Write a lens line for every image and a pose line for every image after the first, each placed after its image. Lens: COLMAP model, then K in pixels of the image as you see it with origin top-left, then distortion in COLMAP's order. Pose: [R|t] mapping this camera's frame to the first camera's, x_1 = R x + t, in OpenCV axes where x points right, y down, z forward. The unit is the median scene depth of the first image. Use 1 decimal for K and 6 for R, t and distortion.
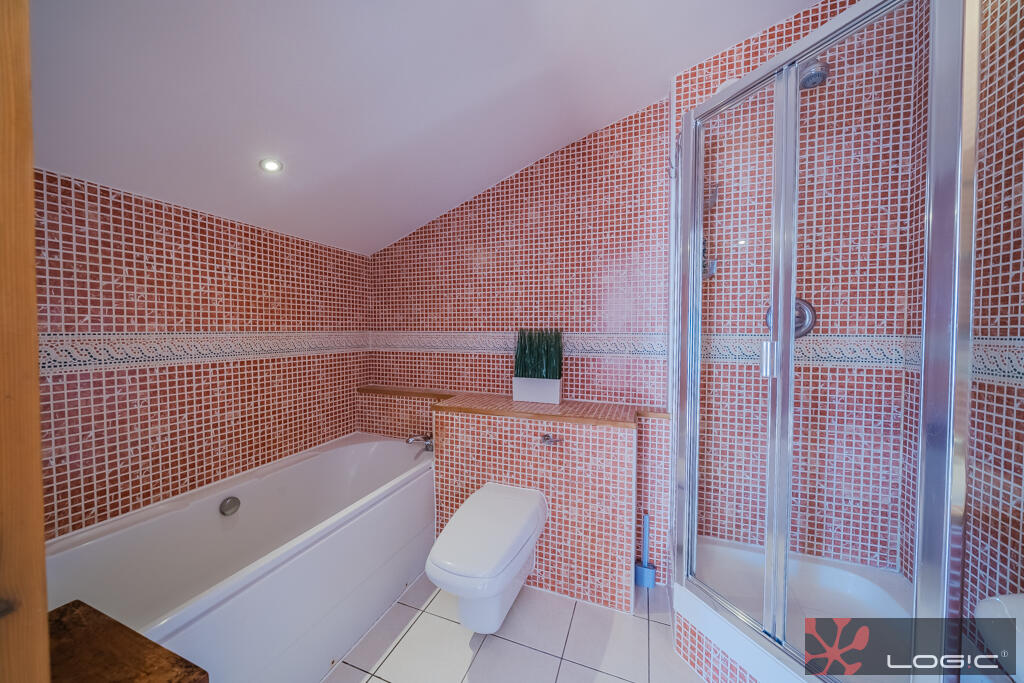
lens RADIAL K [[351.6, 0, 512.2], [0, 351.6, 338.9], [0, 0, 1]] dist [-0.004771, 0.000168]
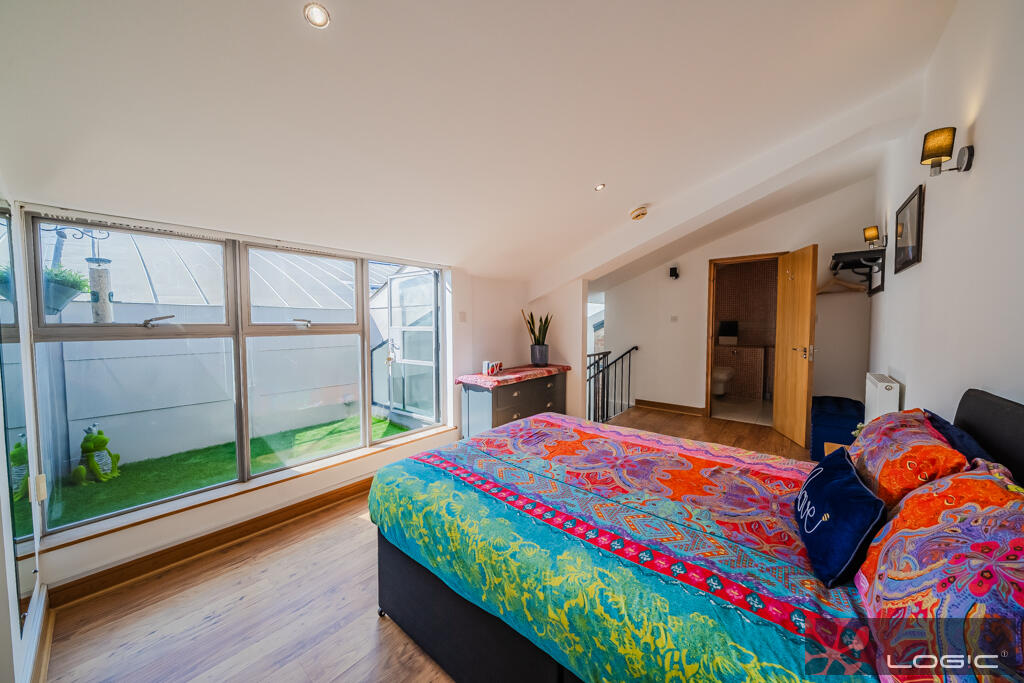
lens RADIAL K [[351.6, 0, 512.2], [0, 351.6, 338.9], [0, 0, 1]] dist [-0.004771, 0.000168]
pose [[0.939929, 0.005034, -0.341332, -0.676173], [0.005226, 0.999562, 0.029132, 0.035588], [0.341329, -0.029166, 0.939491, -2.622550]]
